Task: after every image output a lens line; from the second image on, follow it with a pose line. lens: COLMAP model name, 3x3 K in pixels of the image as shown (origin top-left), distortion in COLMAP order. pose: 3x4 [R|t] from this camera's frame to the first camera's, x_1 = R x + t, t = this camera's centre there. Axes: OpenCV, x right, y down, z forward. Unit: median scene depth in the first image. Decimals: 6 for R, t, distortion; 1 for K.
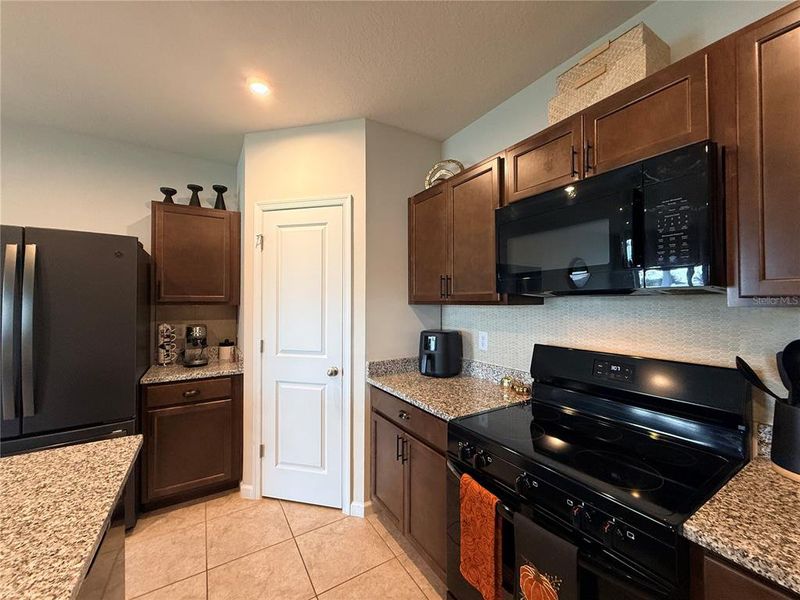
lens RADIAL K [[317.7, 0, 398.6], [0, 317.7, 301.3], [0, 0, 1]] dist [-0.000699, 0.000076]
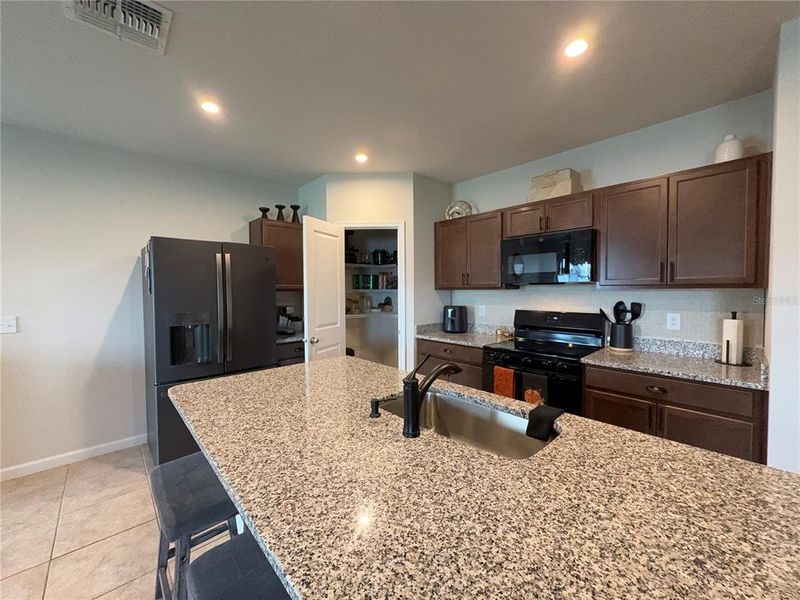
lens RADIAL K [[317.7, 0, 398.6], [0, 317.7, 301.3], [0, 0, 1]] dist [-0.000699, 0.000076]
pose [[0.979990, -0.014263, 0.198533, -0.511771], [0.005927, 0.999078, 0.042520, -0.002015], [-0.198957, -0.040492, 0.979171, -0.584326]]
